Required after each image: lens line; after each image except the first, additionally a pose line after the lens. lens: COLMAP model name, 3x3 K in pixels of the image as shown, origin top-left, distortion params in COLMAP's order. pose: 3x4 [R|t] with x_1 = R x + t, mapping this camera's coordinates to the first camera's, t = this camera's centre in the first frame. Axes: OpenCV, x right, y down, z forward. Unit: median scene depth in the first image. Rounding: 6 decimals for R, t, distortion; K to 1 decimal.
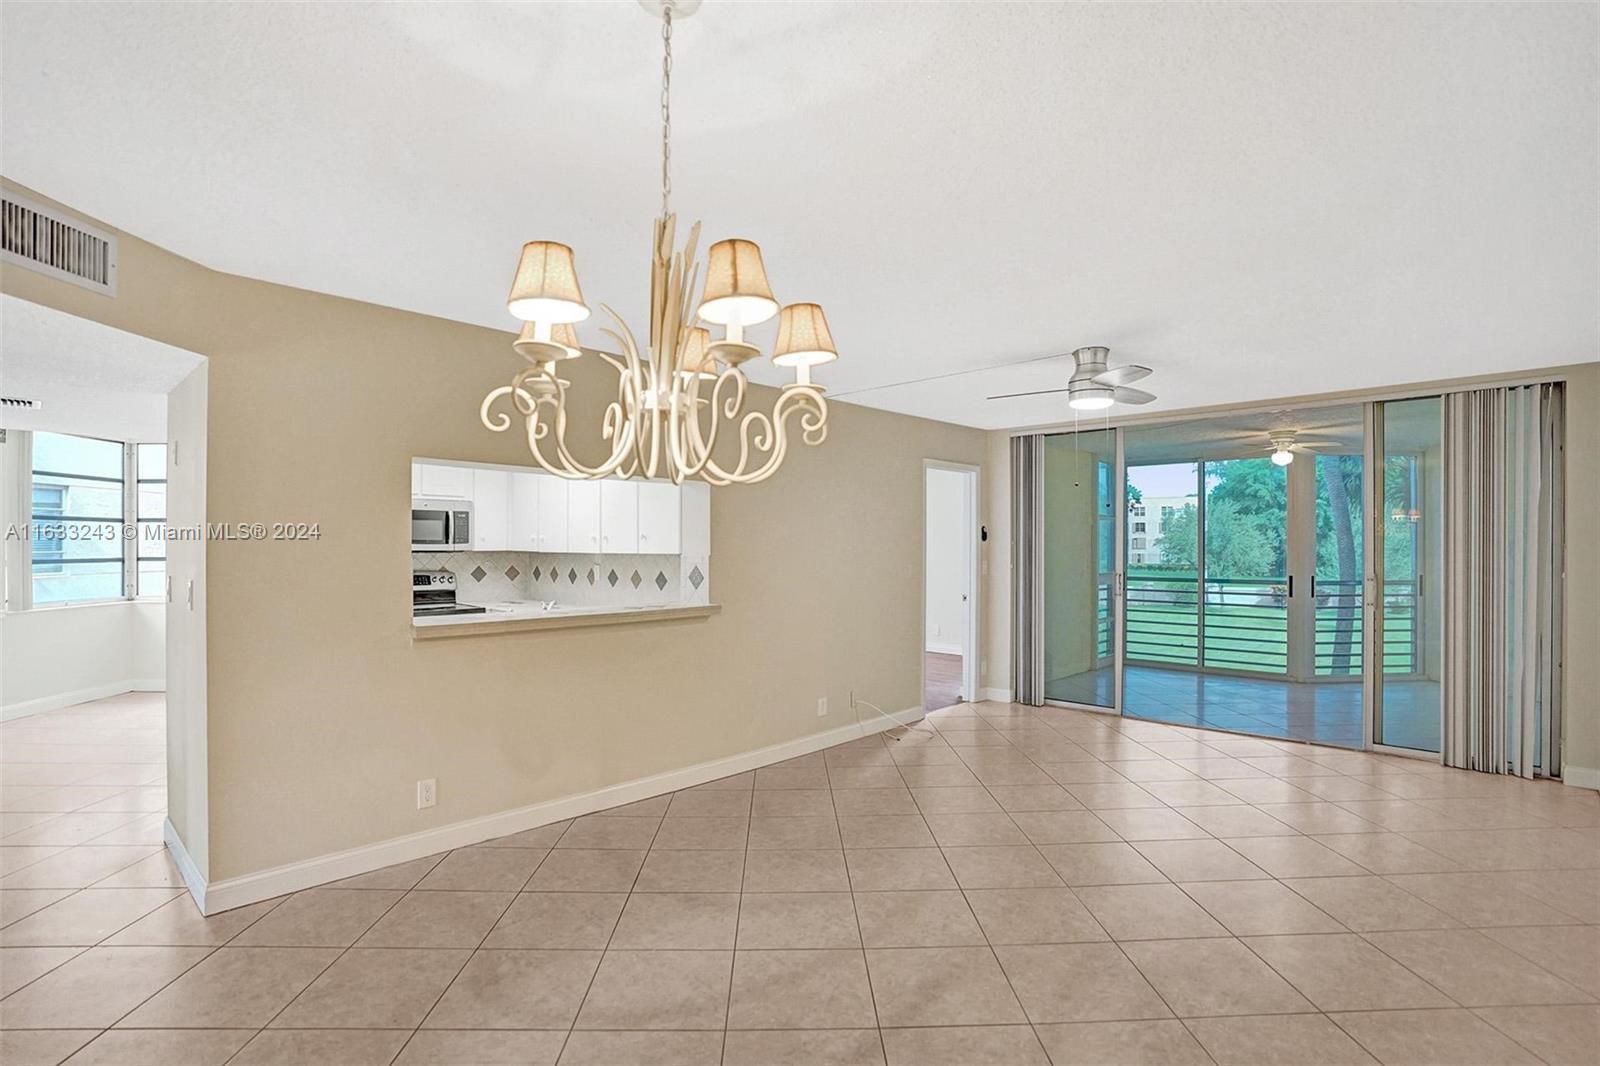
lens RADIAL K [[759.4, 0, 798.0], [0, 759.4, 549.5], [0, 0, 1]] dist [-0.003108, -0.000282]
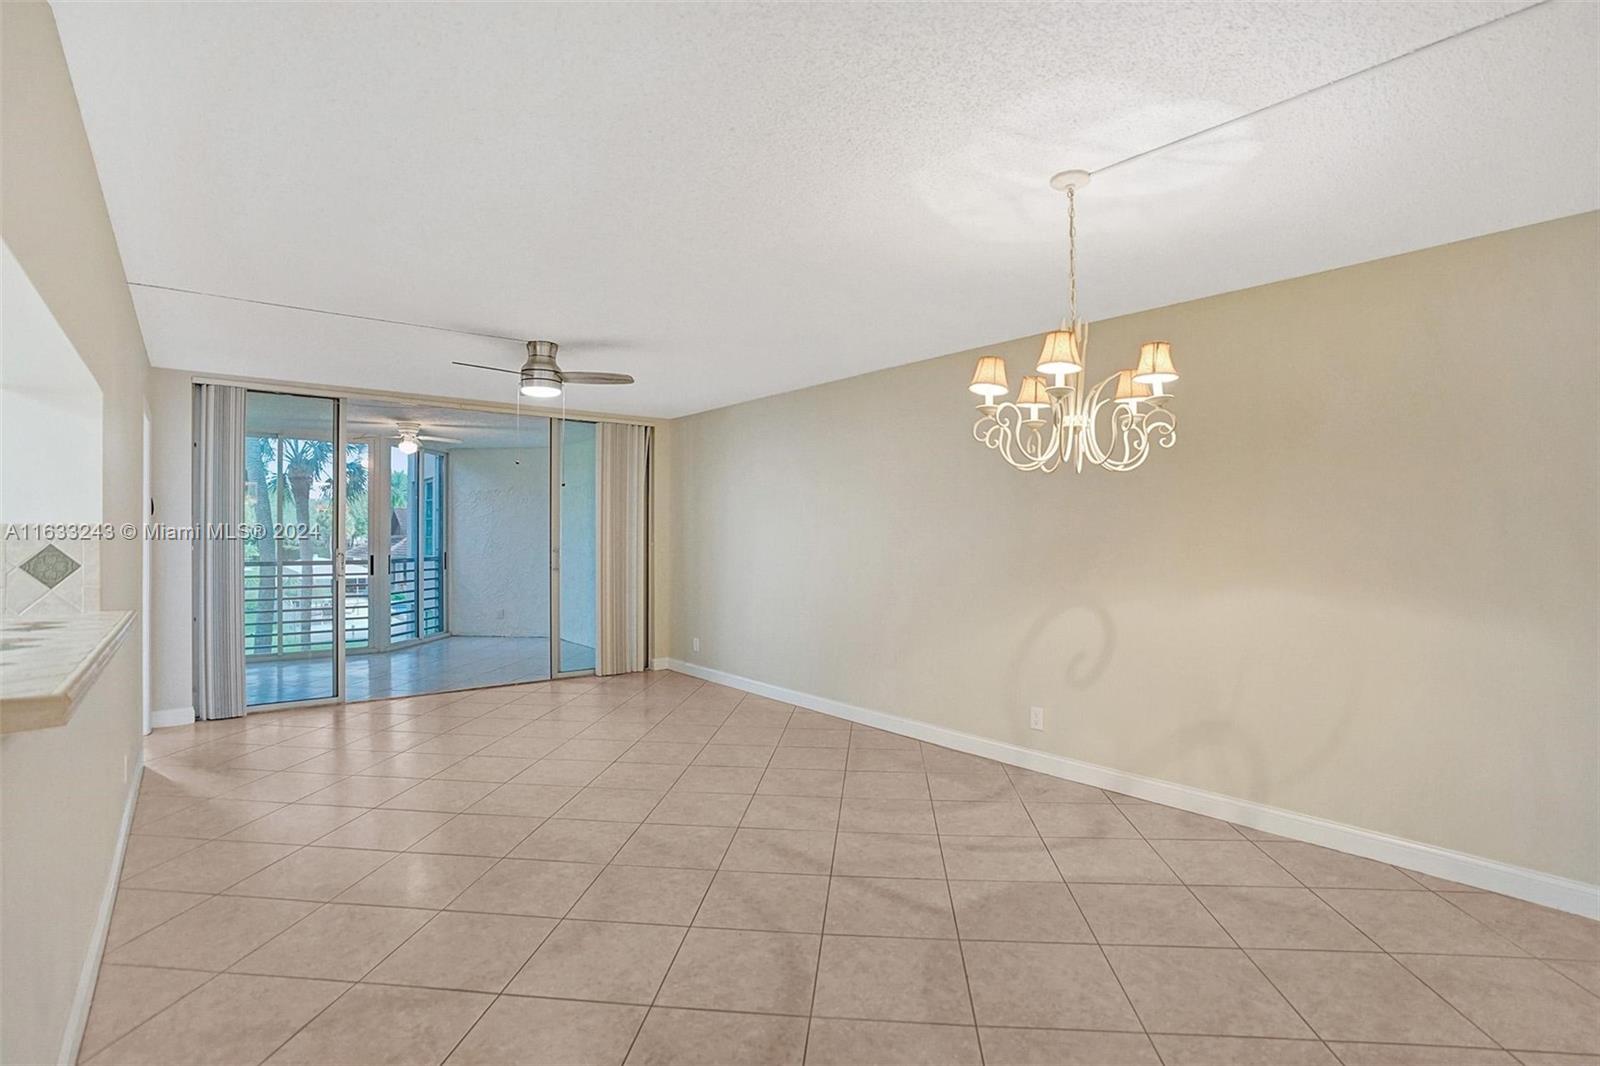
lens RADIAL K [[787.0, 0, 756.9], [0, 787.0, 537.1], [0, 0, 1]] dist [-0.002854, -0.000285]
pose [[0.163800, 0.000568, 0.986493, -0.507704], [0.005627, 0.999983, -0.001510, 0.017261], [-0.986477, 0.005798, 0.163794, 0.361347]]
